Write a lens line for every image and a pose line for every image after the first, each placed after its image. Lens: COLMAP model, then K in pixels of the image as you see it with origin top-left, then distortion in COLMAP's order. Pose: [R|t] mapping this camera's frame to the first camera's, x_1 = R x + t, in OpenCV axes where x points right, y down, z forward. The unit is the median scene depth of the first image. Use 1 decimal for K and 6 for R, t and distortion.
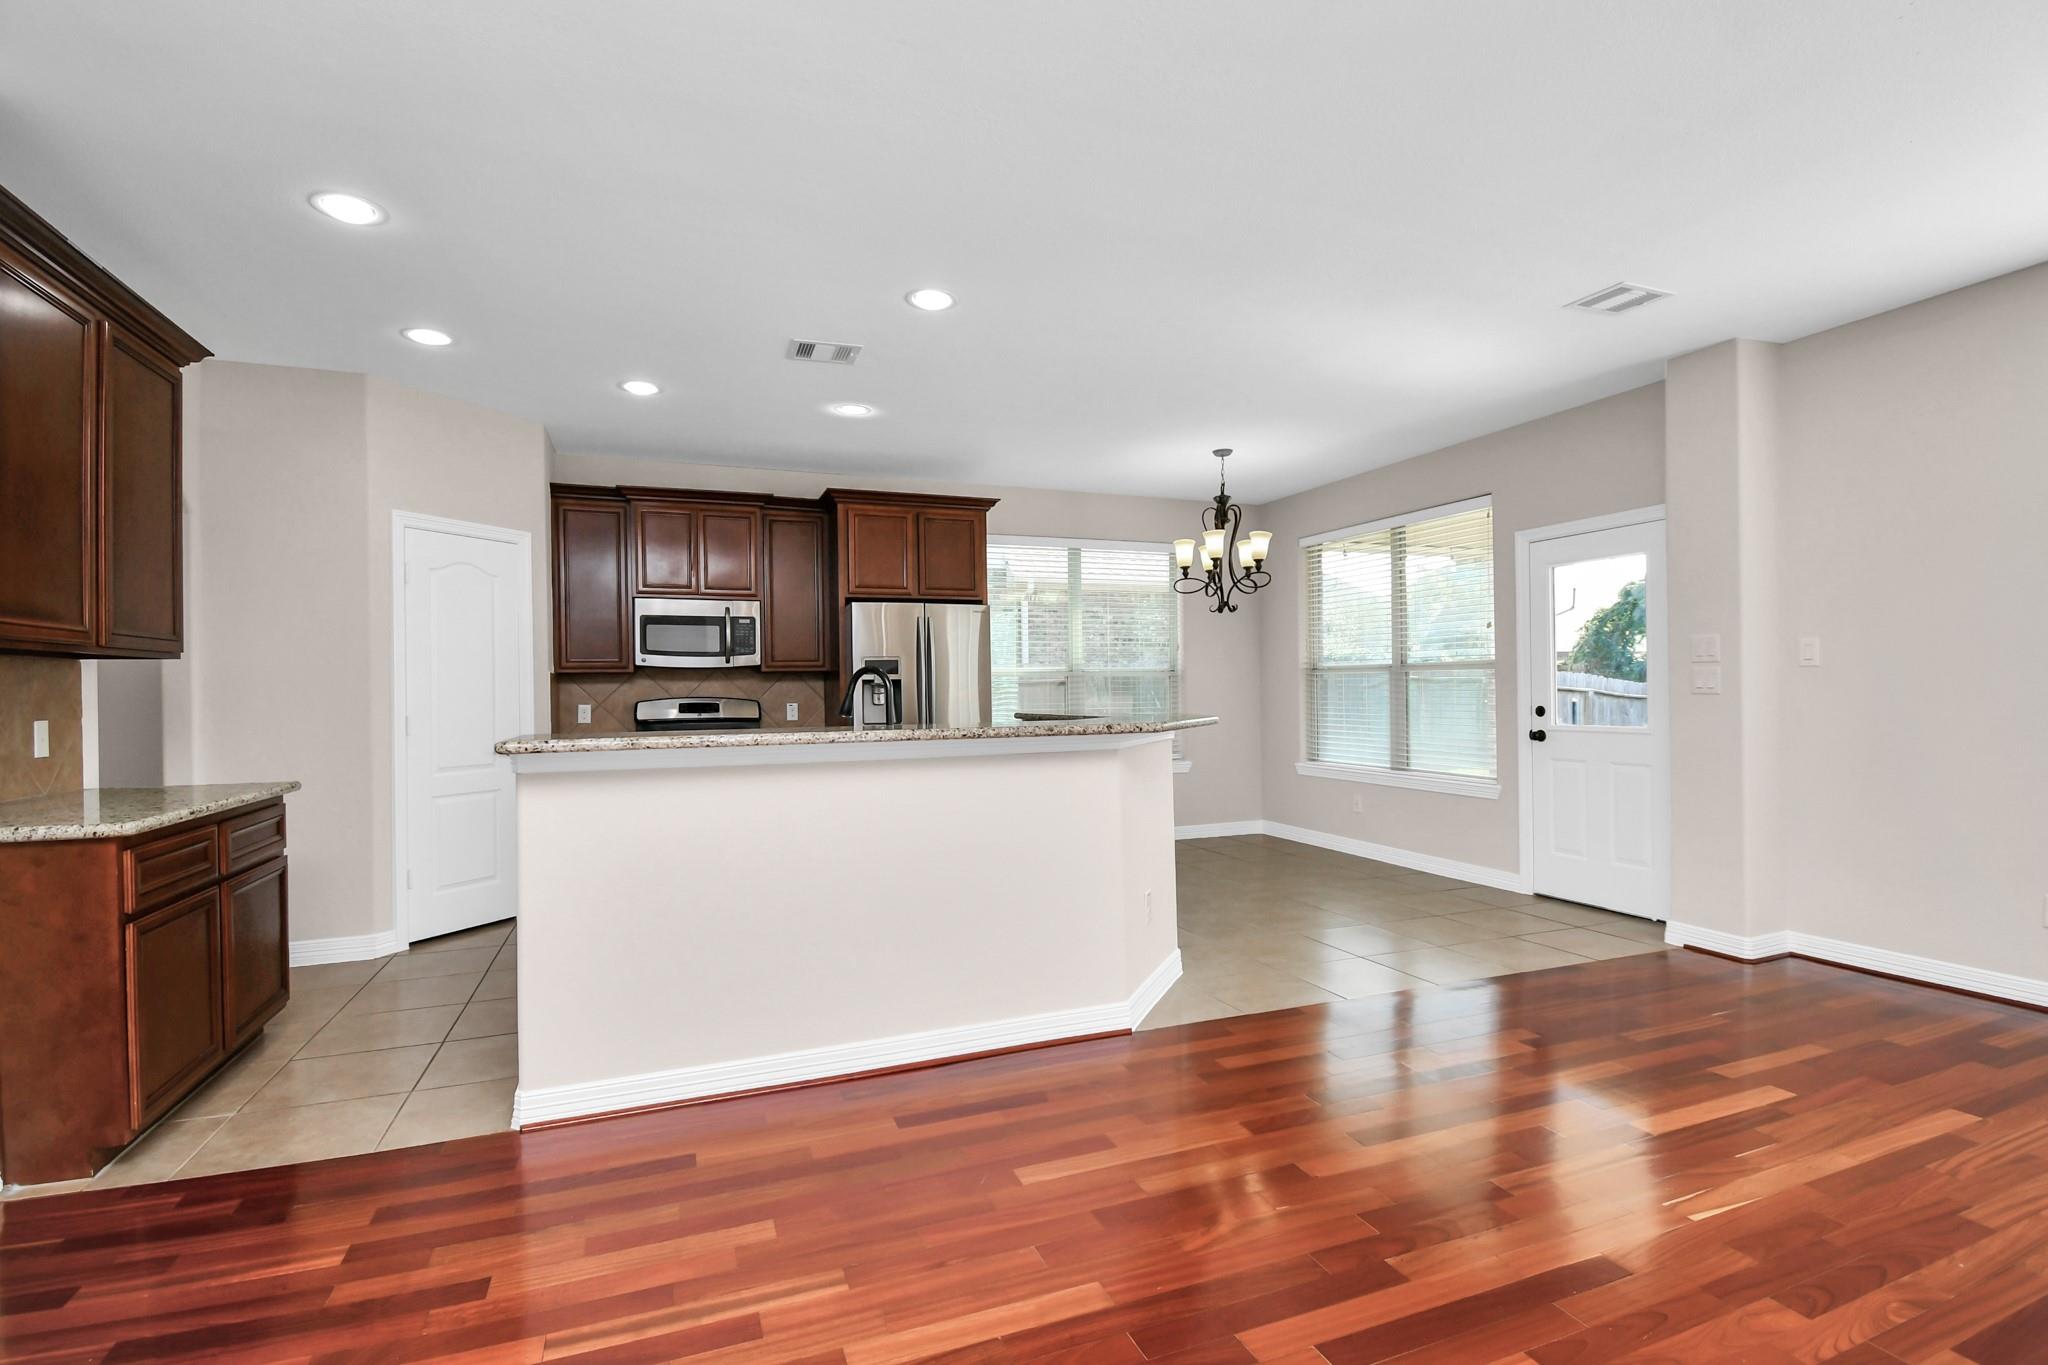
lens RADIAL K [[902.4, 0, 1003.8], [0, 902.4, 693.2], [0, 0, 1]] dist [0.001980, -0.011877]
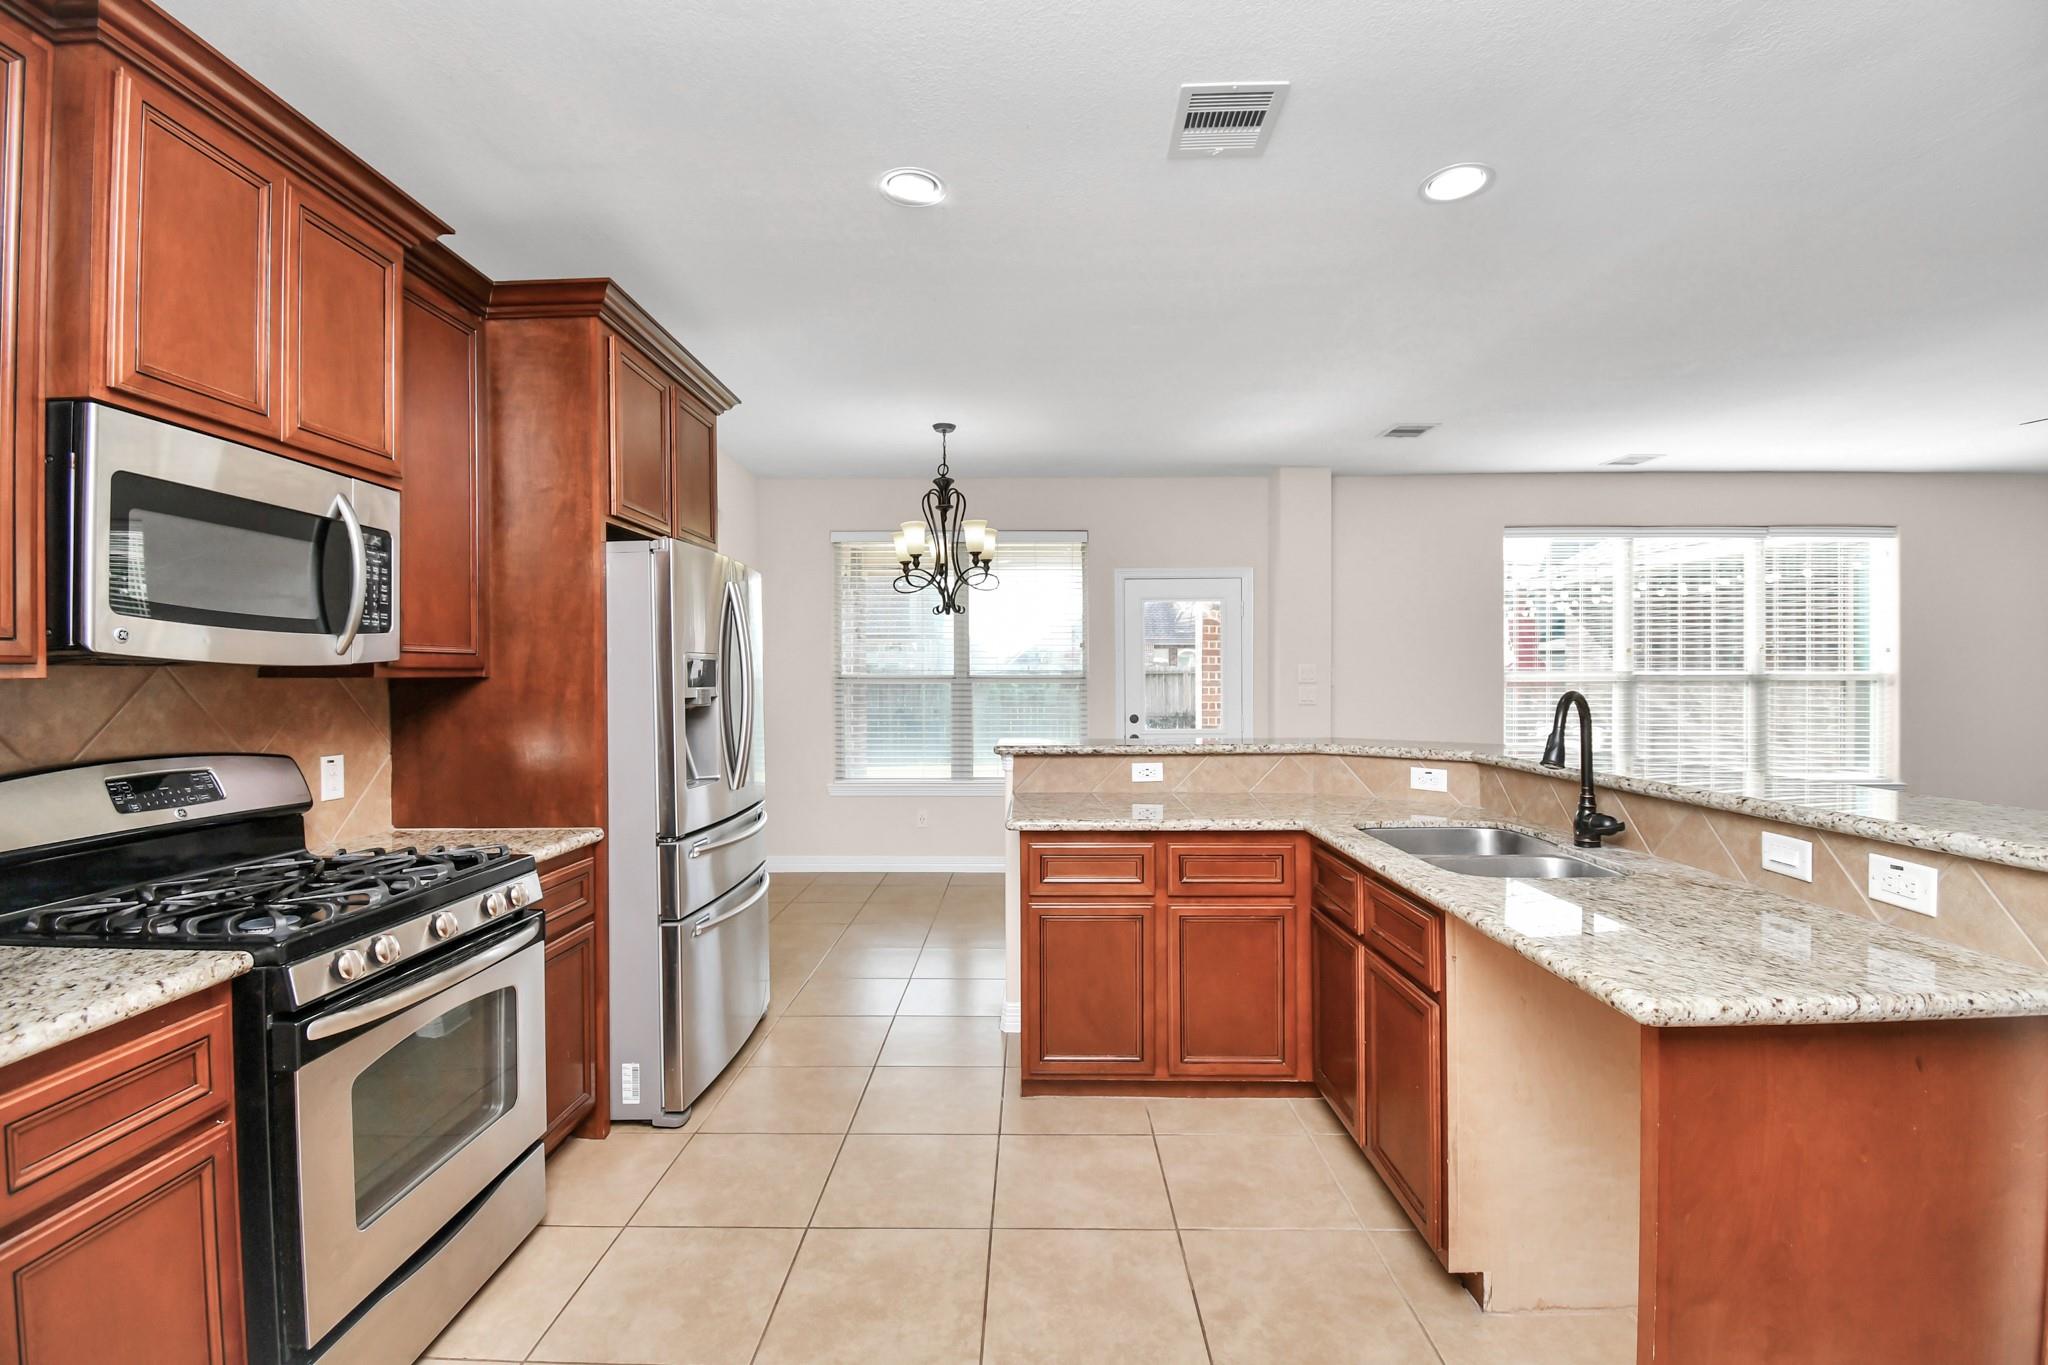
lens RADIAL K [[902.4, 0, 1011.0], [0, 902.4, 673.9], [0, 0, 1]] dist [0.001980, -0.011877]
pose [[0.375378, 0.011713, 0.926798, -0.535660], [0.003021, 0.999899, -0.013860, -0.020642], [-0.926867, 0.008002, 0.375305, 0.638313]]
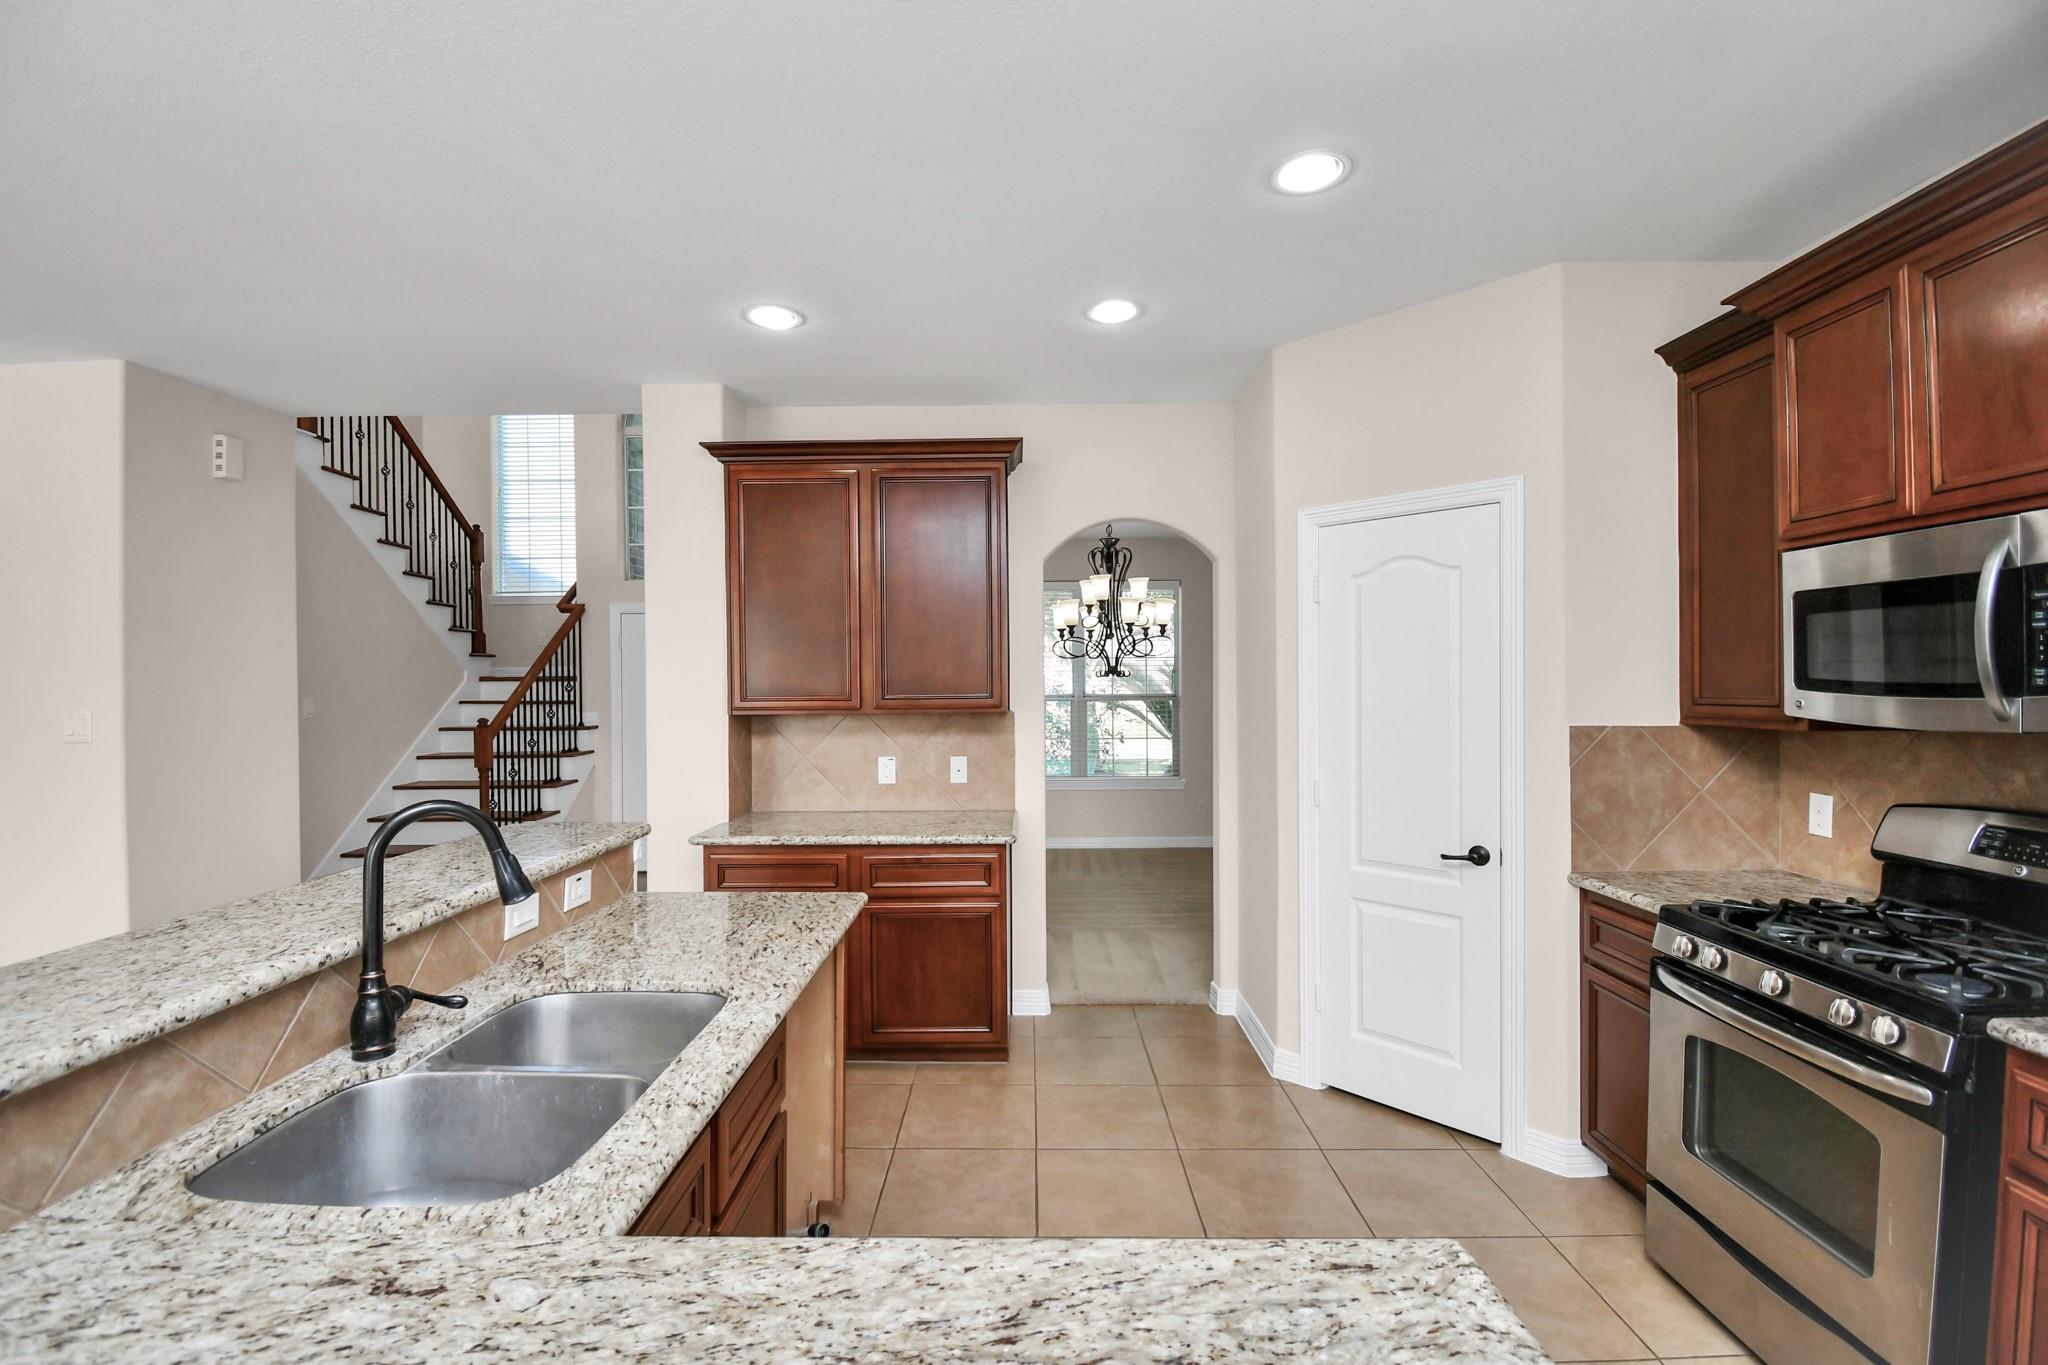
lens RADIAL K [[902.4, 0, 1013.8], [0, 902.4, 692.2], [0, 0, 1]] dist [0.001980, -0.011877]
pose [[-0.363180, 0.029339, -0.931257, 0.097559], [0.007076, 0.999562, 0.028731, -0.055060], [0.931692, 0.003845, -0.363228, 0.806452]]
